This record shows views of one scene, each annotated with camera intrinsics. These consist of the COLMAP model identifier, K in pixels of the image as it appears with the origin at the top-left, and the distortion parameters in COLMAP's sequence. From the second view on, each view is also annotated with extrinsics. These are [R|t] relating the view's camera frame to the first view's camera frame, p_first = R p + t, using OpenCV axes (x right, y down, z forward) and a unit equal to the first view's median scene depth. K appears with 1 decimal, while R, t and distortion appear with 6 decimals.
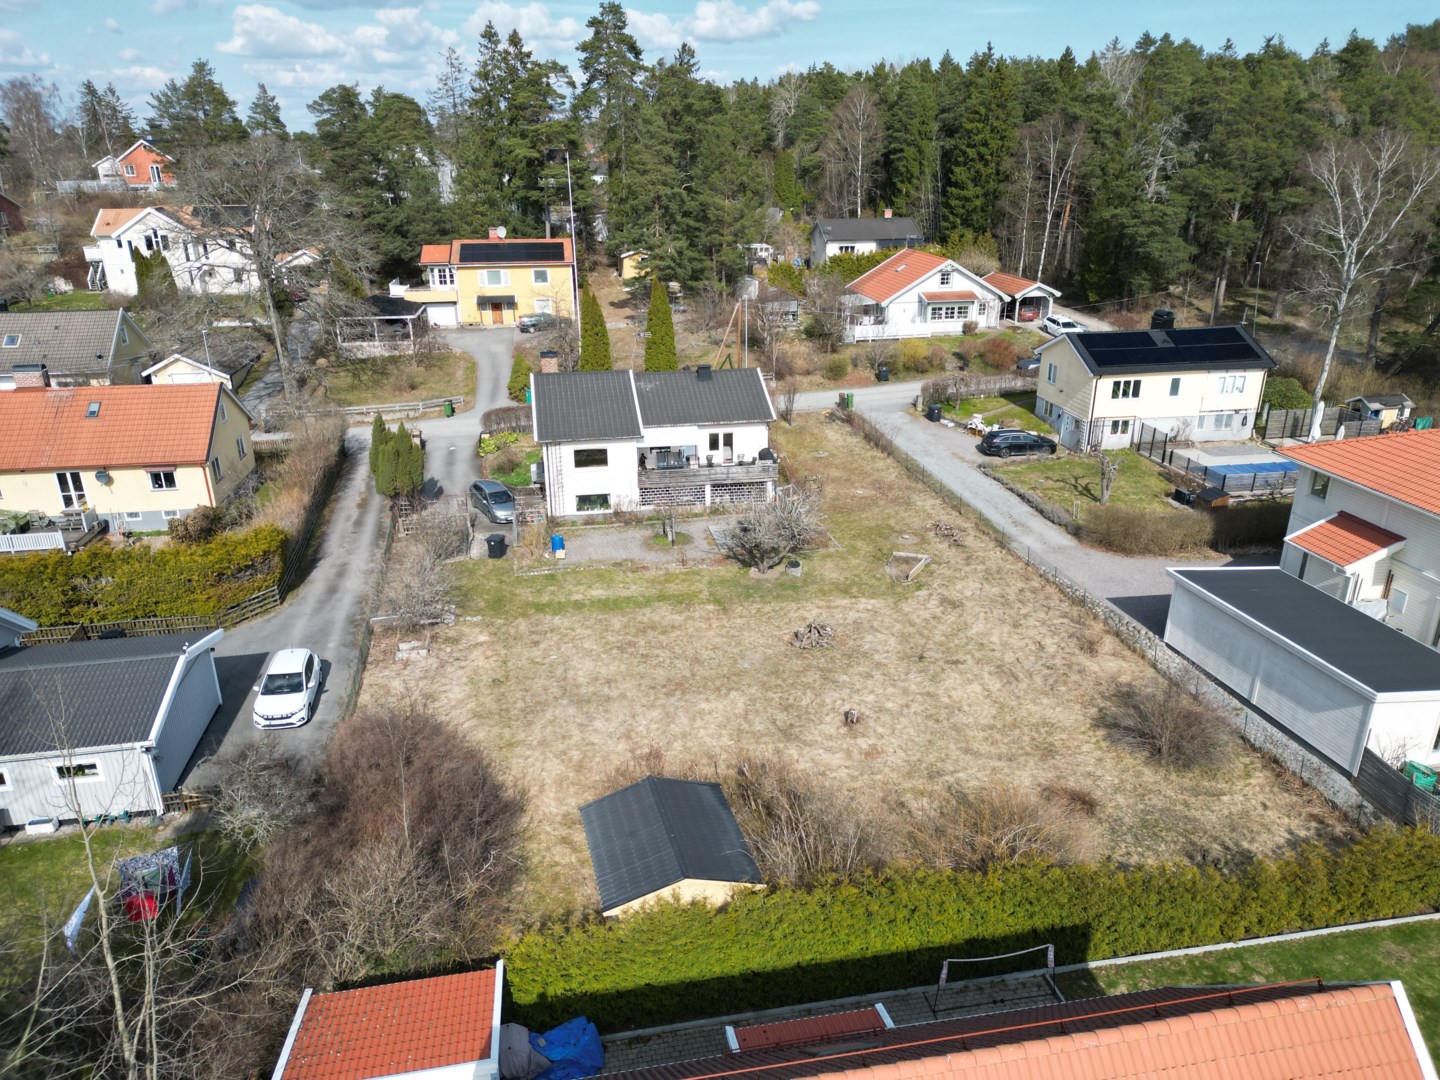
lens RADIAL K [[993.1, 0, 719.5], [0, 993.1, 550.5], [0, 0, 1]] dist [0.080245, -0.077741]
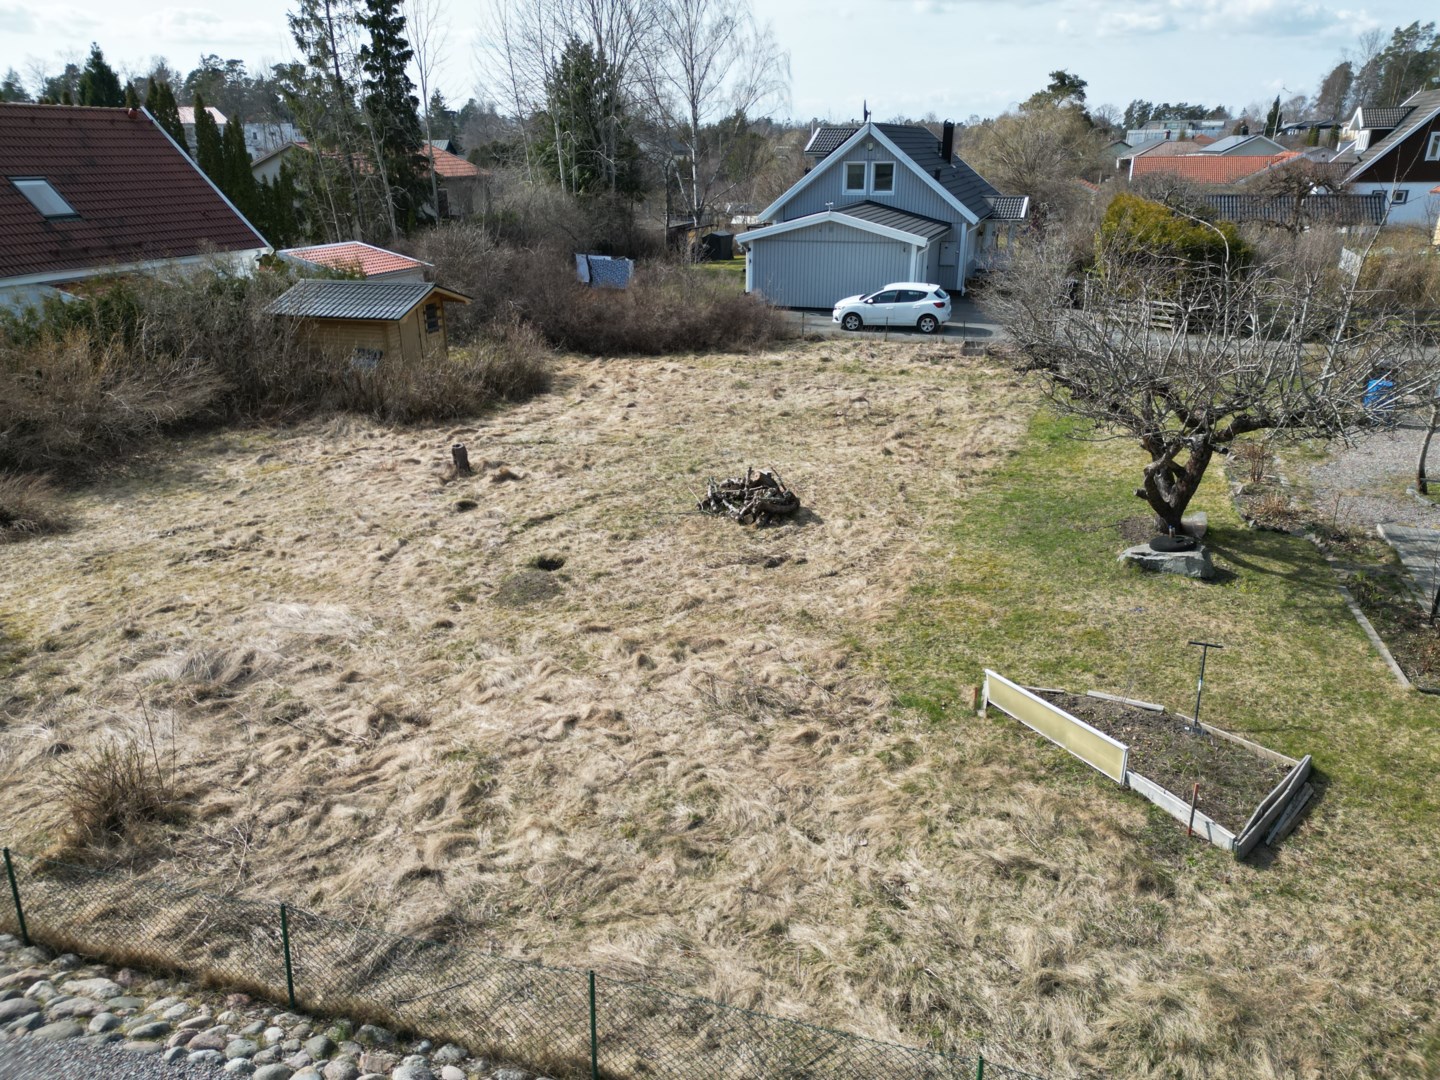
lens RADIAL K [[993.1, 0, 719.5], [0, 993.1, 550.5], [0, 0, 1]] dist [0.080245, -0.077741]
pose [[-0.500909, 0.334651, -0.798185, 0.347717], [-0.308796, 0.792428, 0.526025, -0.093094], [0.808539, 0.509967, -0.293596, 0.851719]]
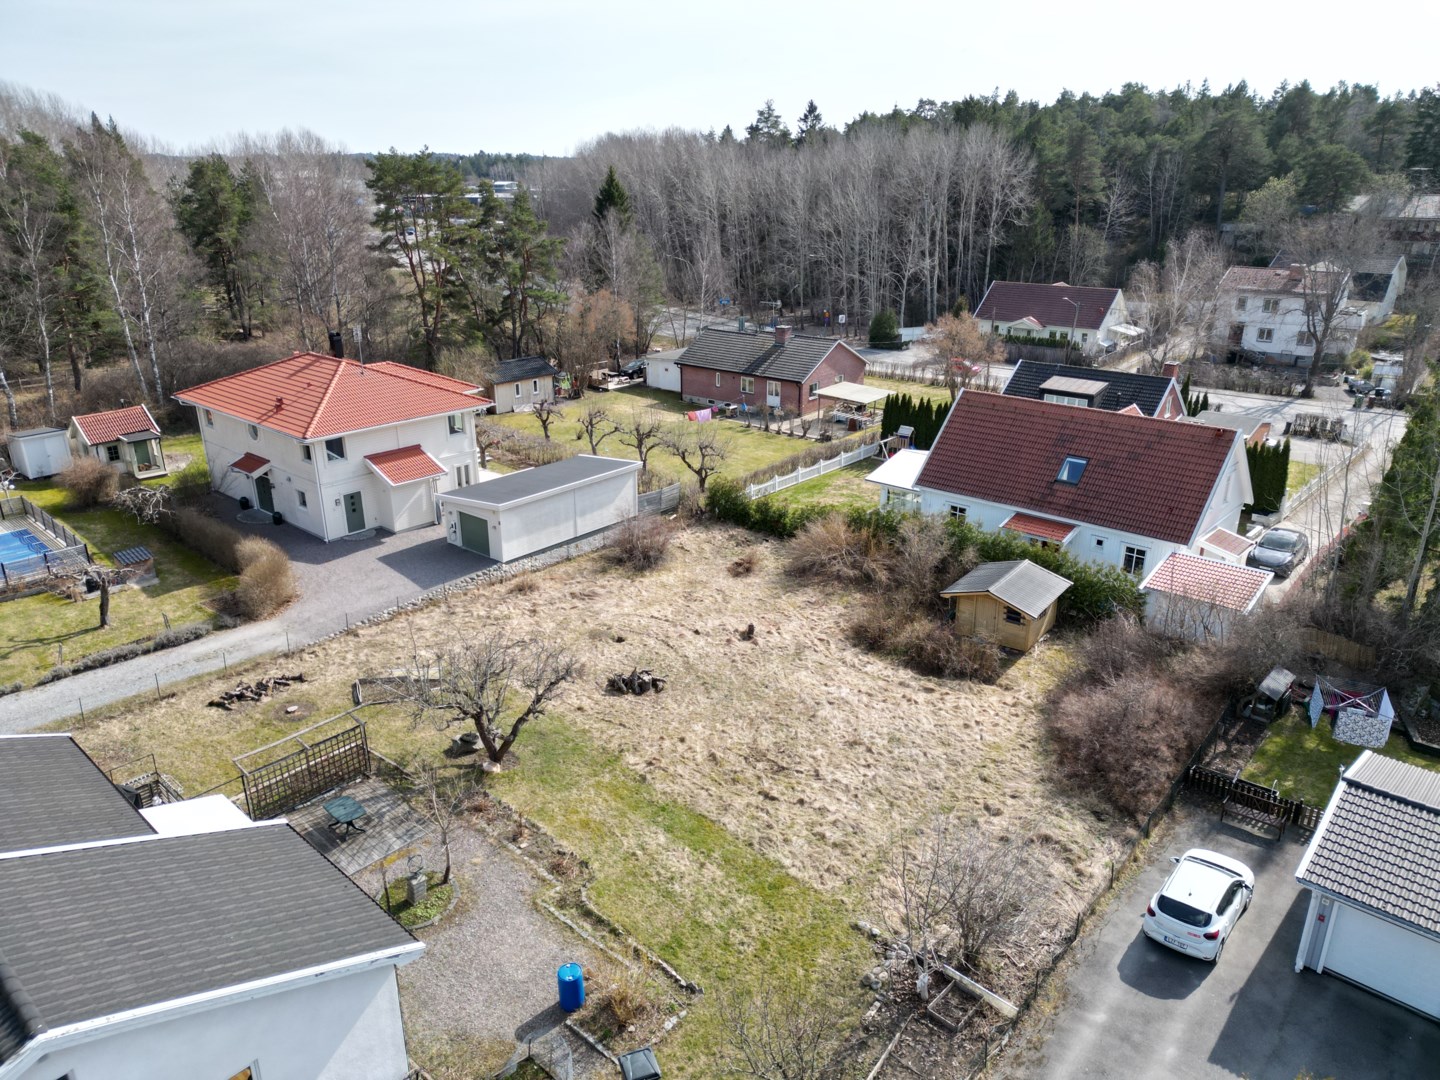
lens RADIAL K [[993.1, 0, 719.5], [0, 993.1, 550.5], [0, 0, 1]] dist [0.080245, -0.077741]
pose [[-0.610848, -0.278098, 0.741301, -0.458140], [0.296541, 0.787772, 0.539888, -0.369829], [-0.734118, 0.549615, -0.398741, 0.940345]]
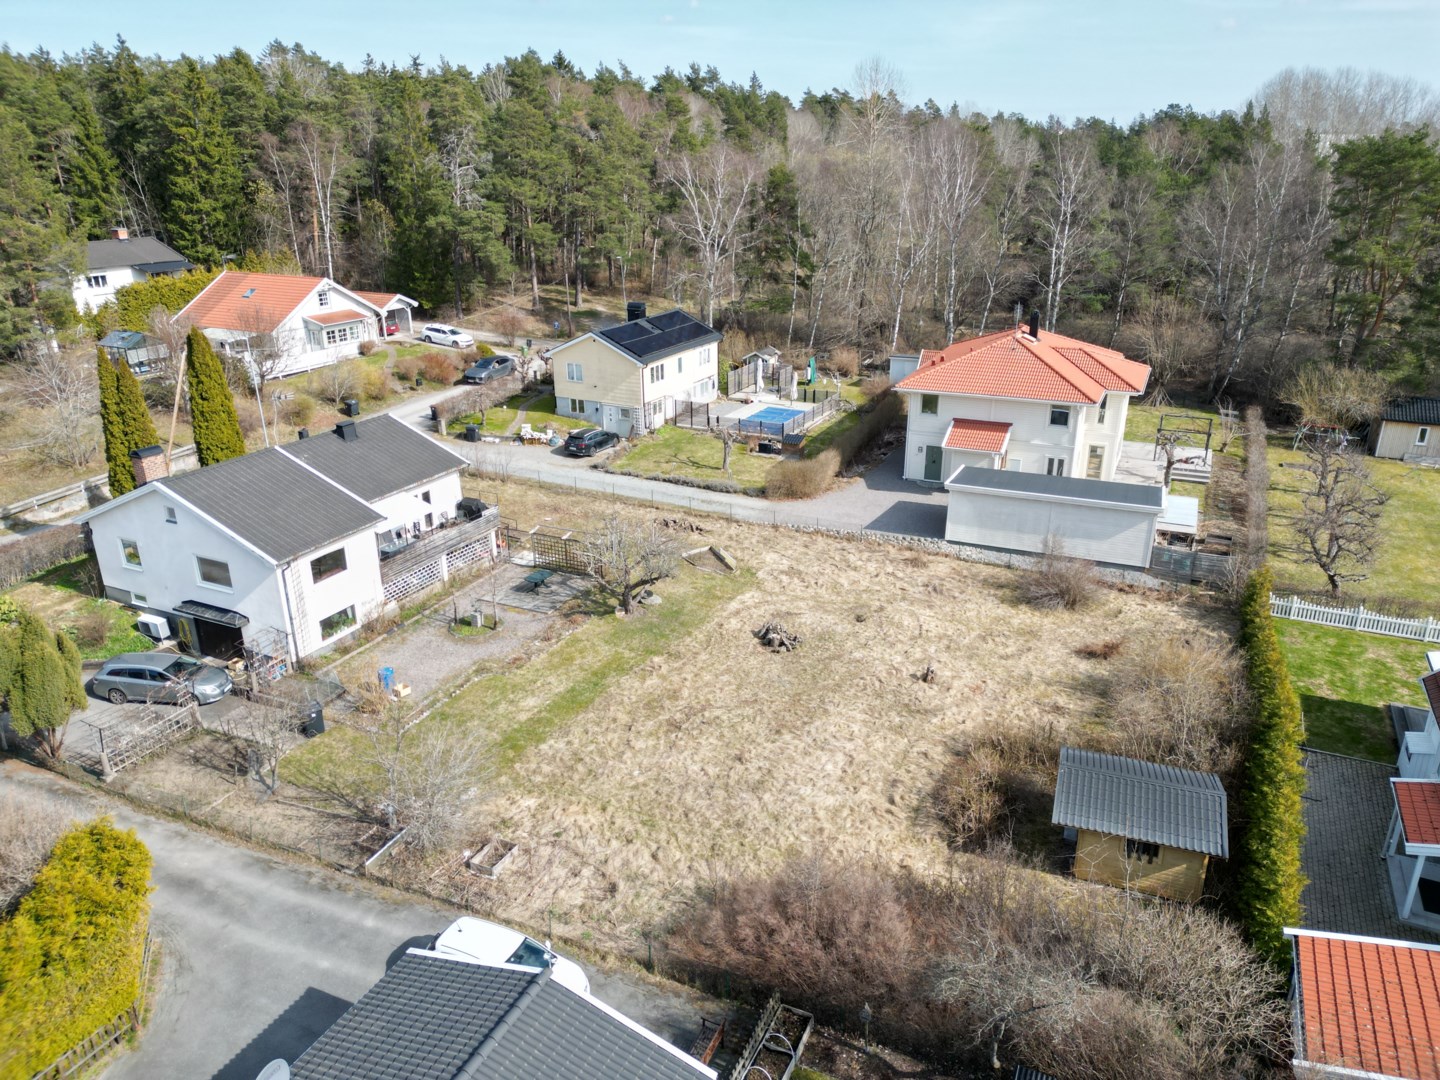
lens RADIAL K [[993.1, 0, 719.5], [0, 993.1, 550.5], [0, 0, 1]] dist [0.080245, -0.077741]
pose [[0.590117, -0.295875, 0.751145, -0.505887], [0.302704, 0.943634, 0.133884, -0.113555], [-0.748419, 0.148367, 0.646417, 0.287464]]
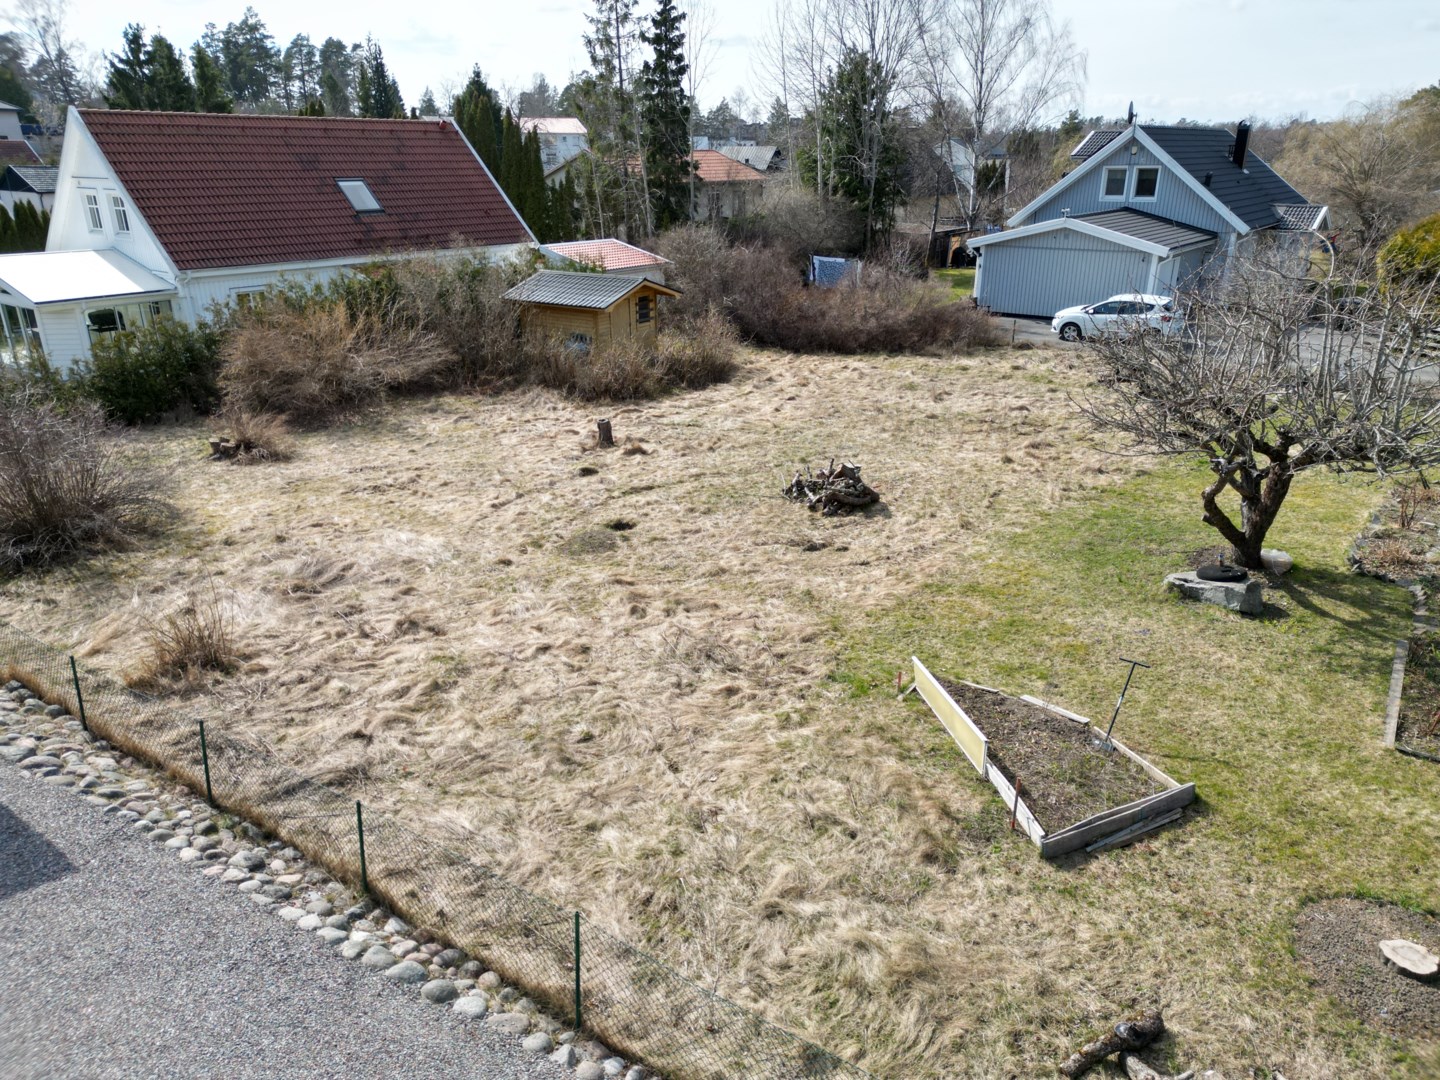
lens RADIAL K [[993.1, 0, 719.5], [0, 993.1, 550.5], [0, 0, 1]] dist [0.080245, -0.077741]
pose [[-0.744484, 0.257553, -0.615963, 0.320409], [-0.235097, 0.762375, 0.602921, -0.118963], [0.624879, 0.593676, -0.507026, 0.917707]]
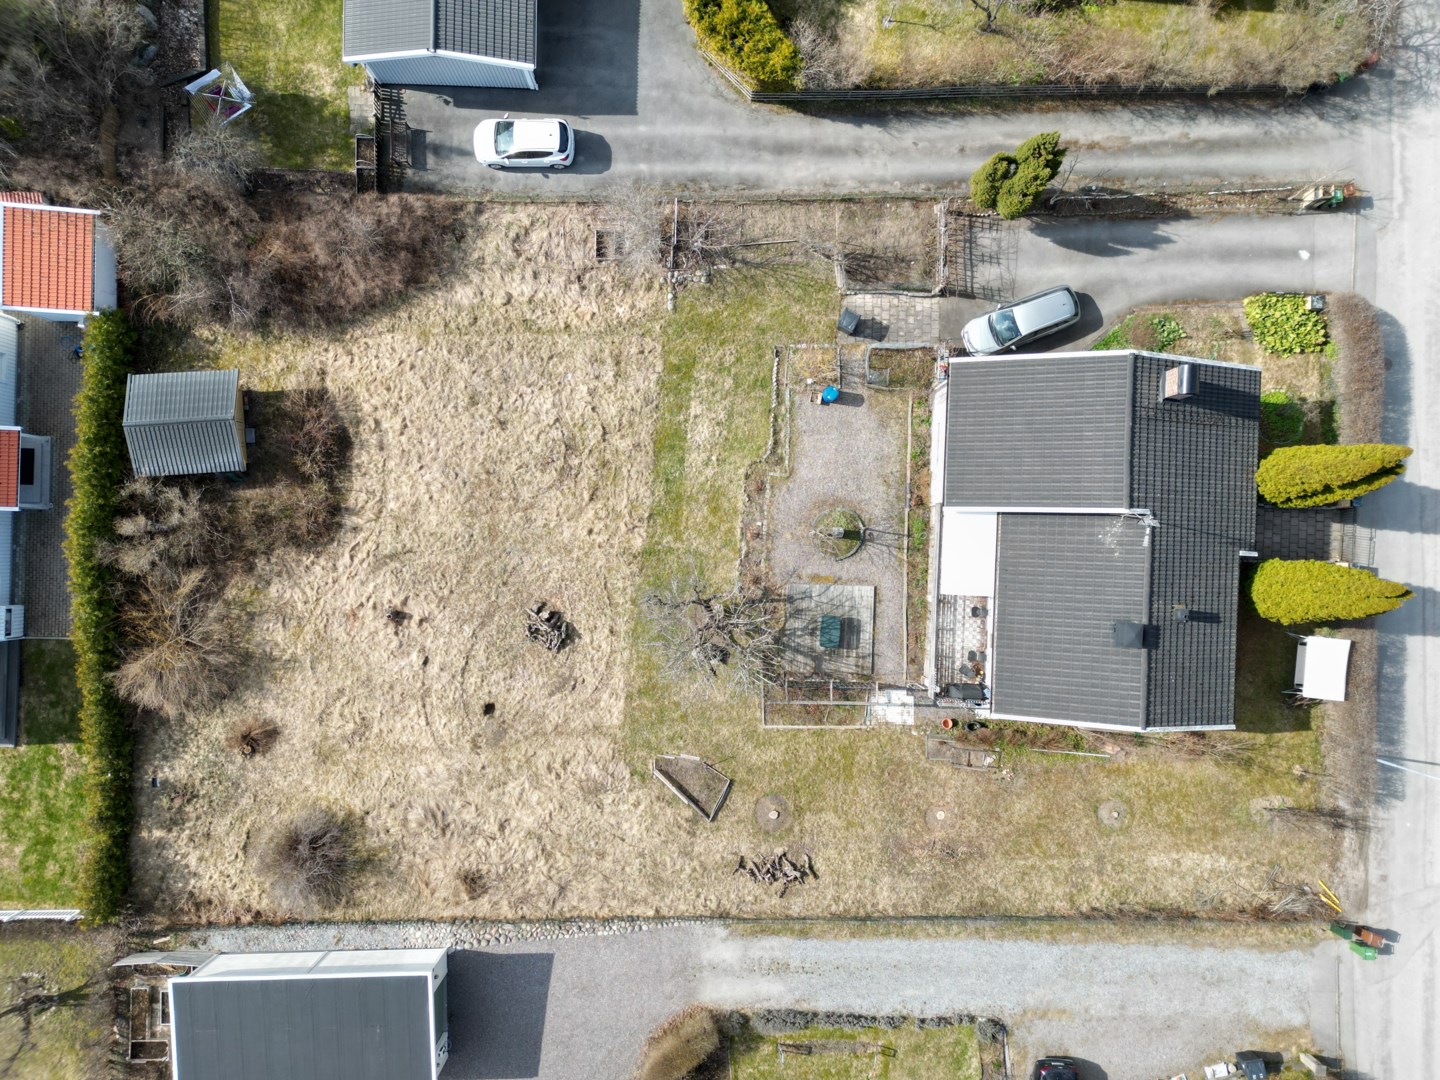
lens RADIAL K [[993.1, 0, 719.5], [0, 993.1, 550.5], [0, 0, 1]] dist [0.080245, -0.077741]
pose [[-0.205038, 0.978753, 0.001123, -0.014878], [-0.365988, -0.077734, 0.927367, -0.692889], [0.907751, 0.189735, 0.374150, 0.576549]]
